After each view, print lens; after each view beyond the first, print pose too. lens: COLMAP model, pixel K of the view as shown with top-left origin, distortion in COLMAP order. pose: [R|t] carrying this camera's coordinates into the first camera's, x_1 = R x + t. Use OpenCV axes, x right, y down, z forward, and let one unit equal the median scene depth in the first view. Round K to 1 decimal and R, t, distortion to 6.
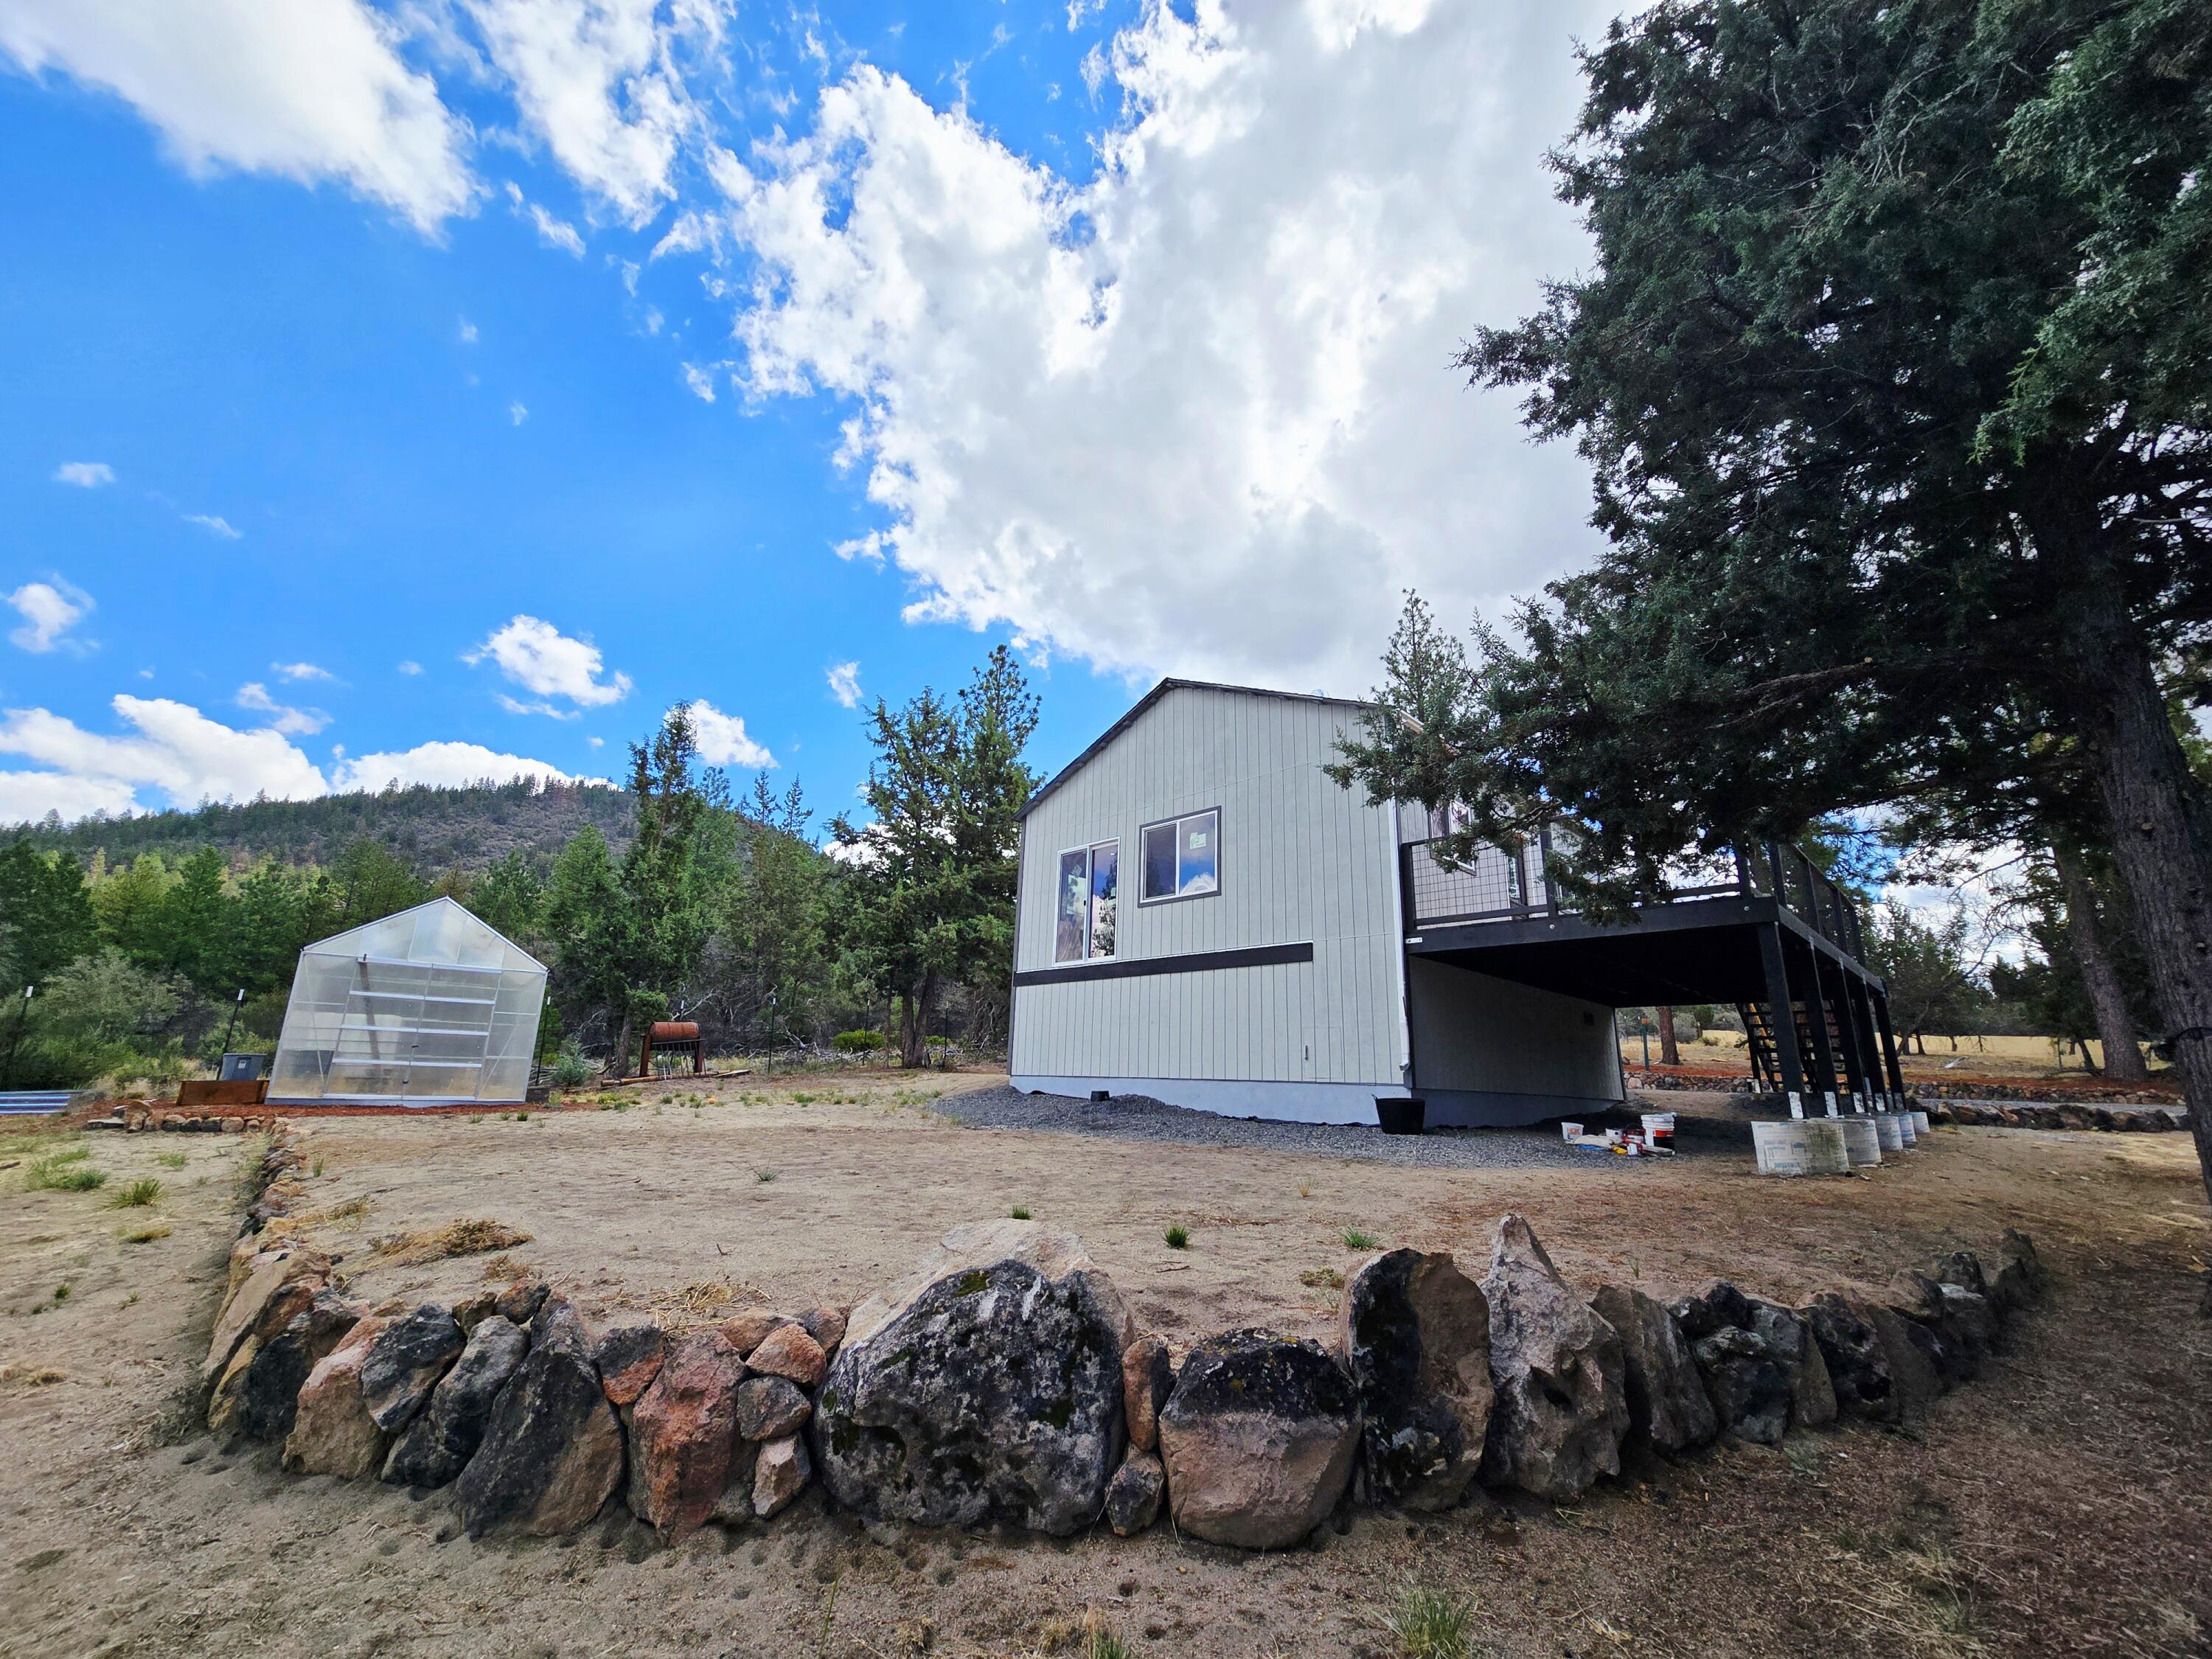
lens RADIAL K [[912.3, 0, 1100.2], [0, 912.3, 829.7], [0, 0, 1]] dist [-0.001991, 0.001081]
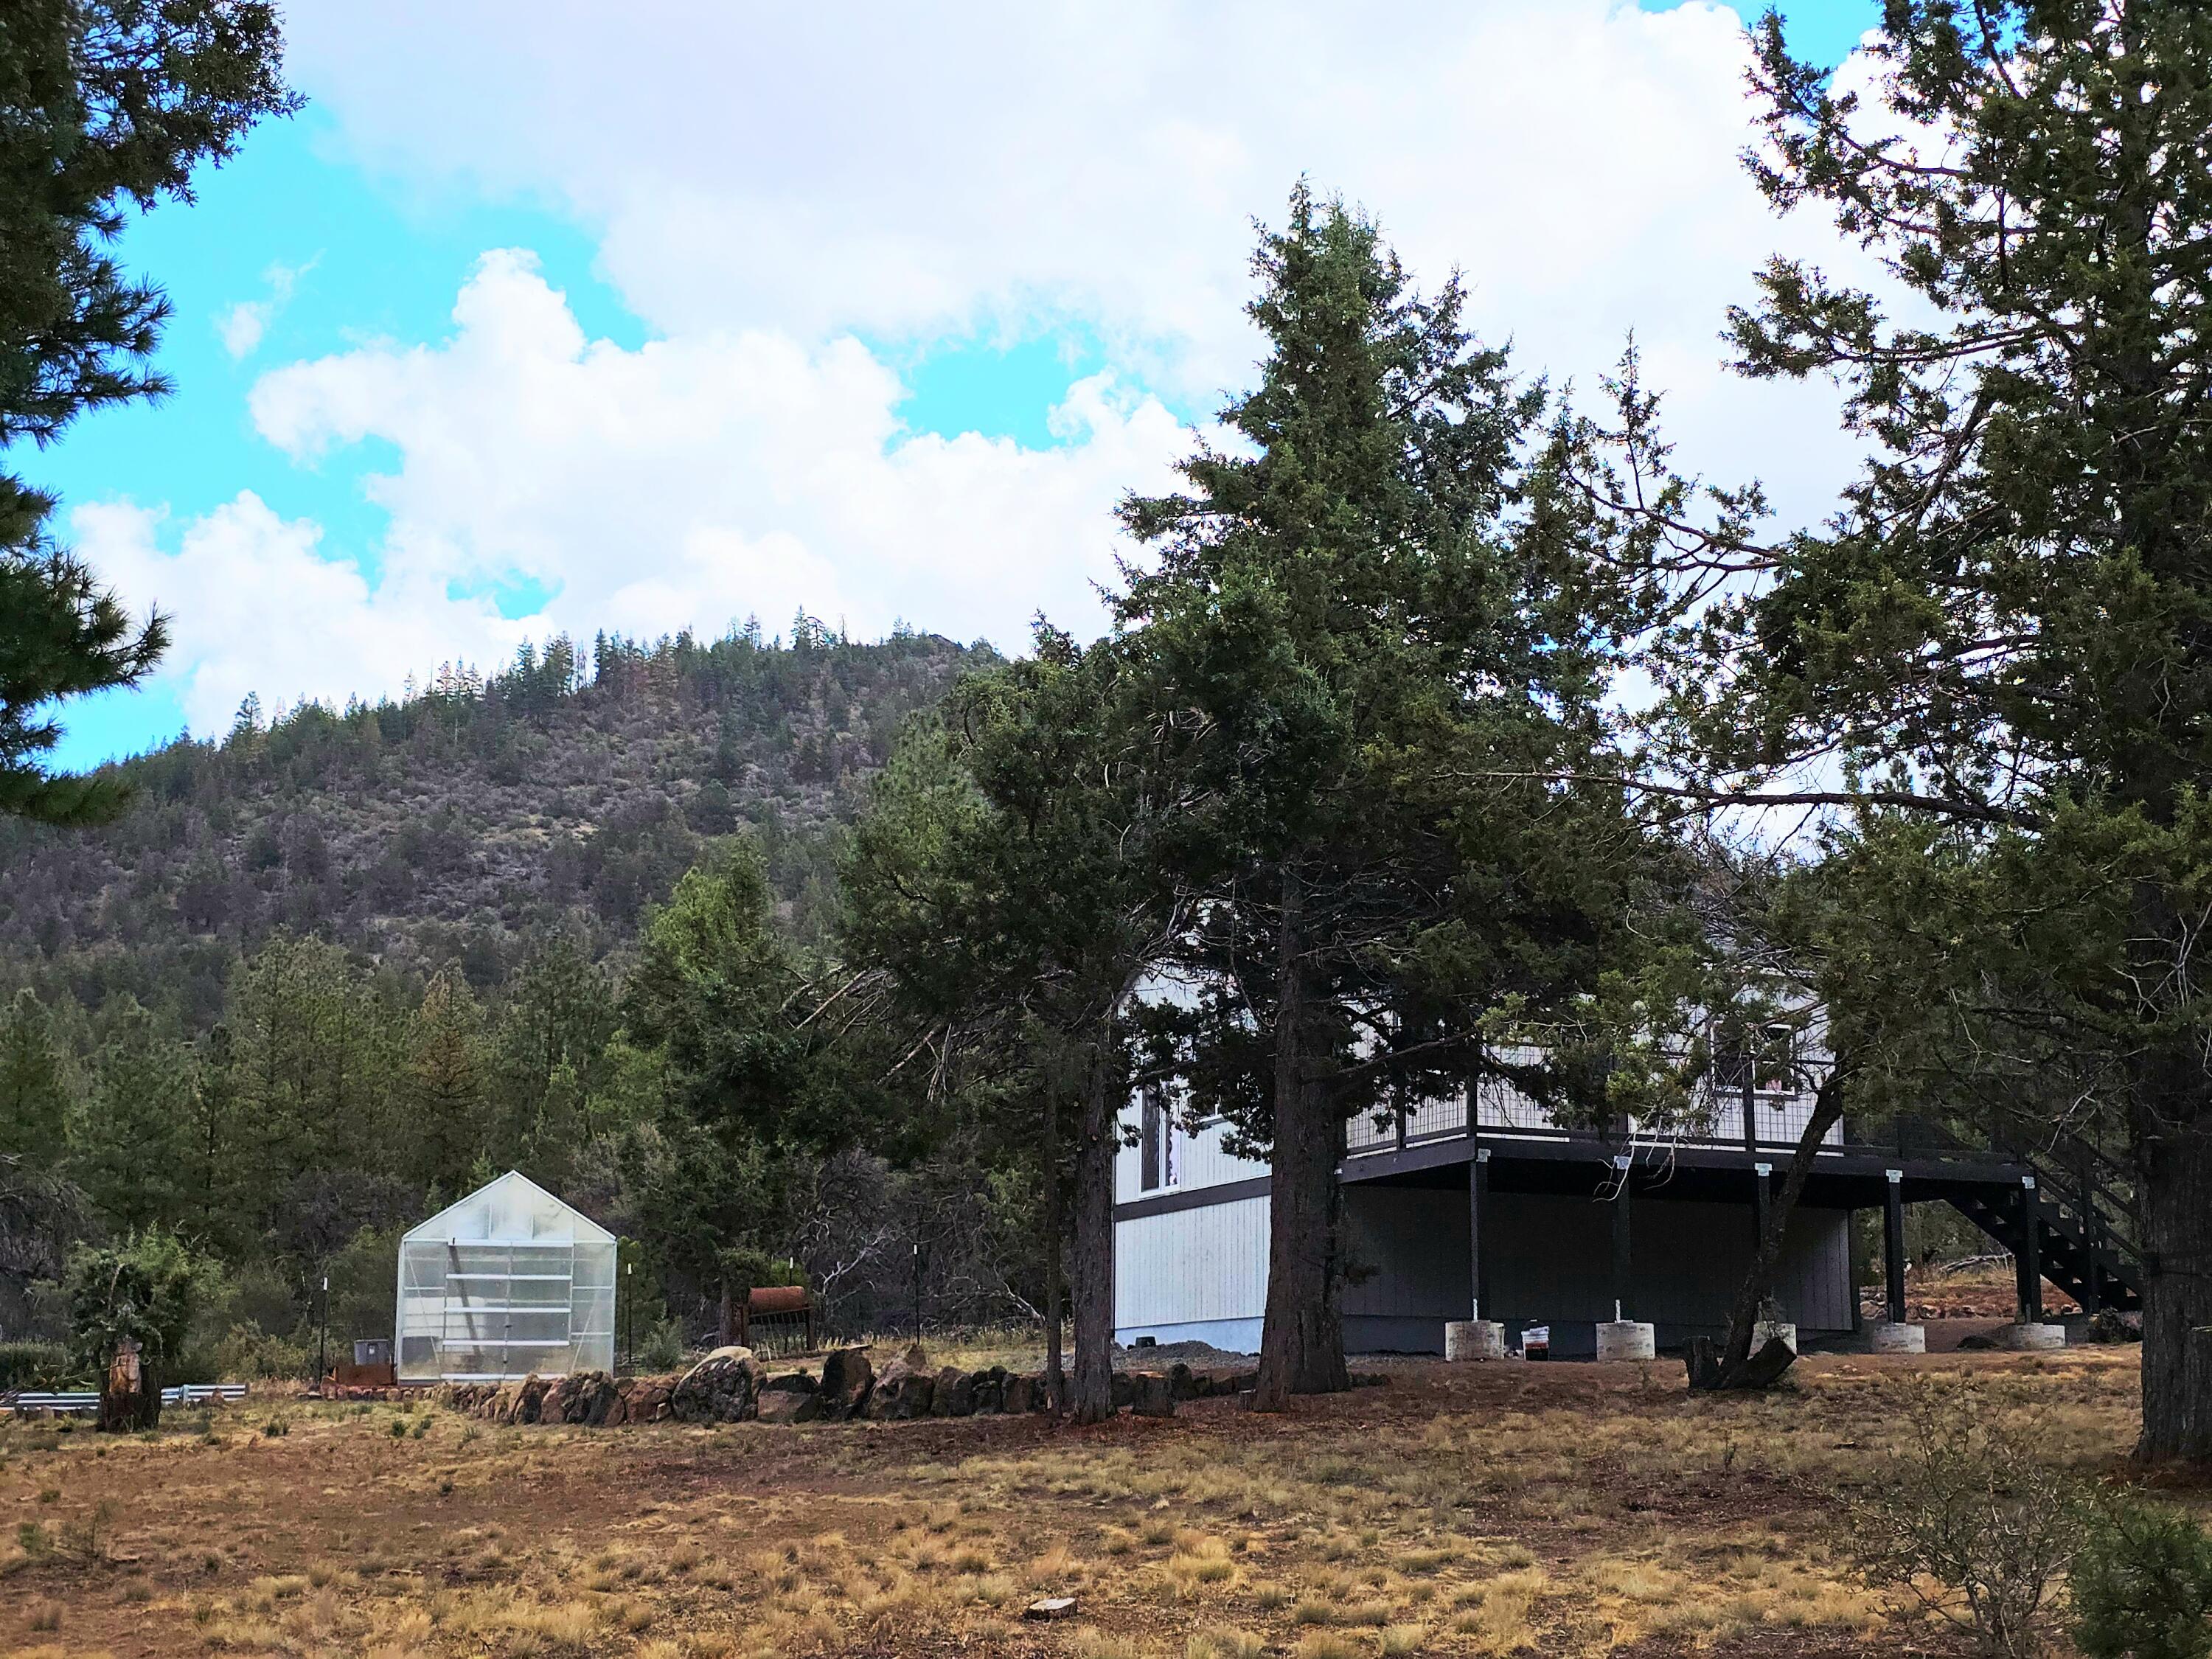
lens RADIAL K [[2983.4, 0, 1150.4], [0, 2983.4, 828.1], [0, 0, 1]] dist [0.160399, -0.384310]
pose [[0.924778, -0.105346, -0.365635, 3.285424], [0.130217, 0.990510, 0.043965, -1.006567], [0.357533, -0.088270, 0.929720, -4.998619]]
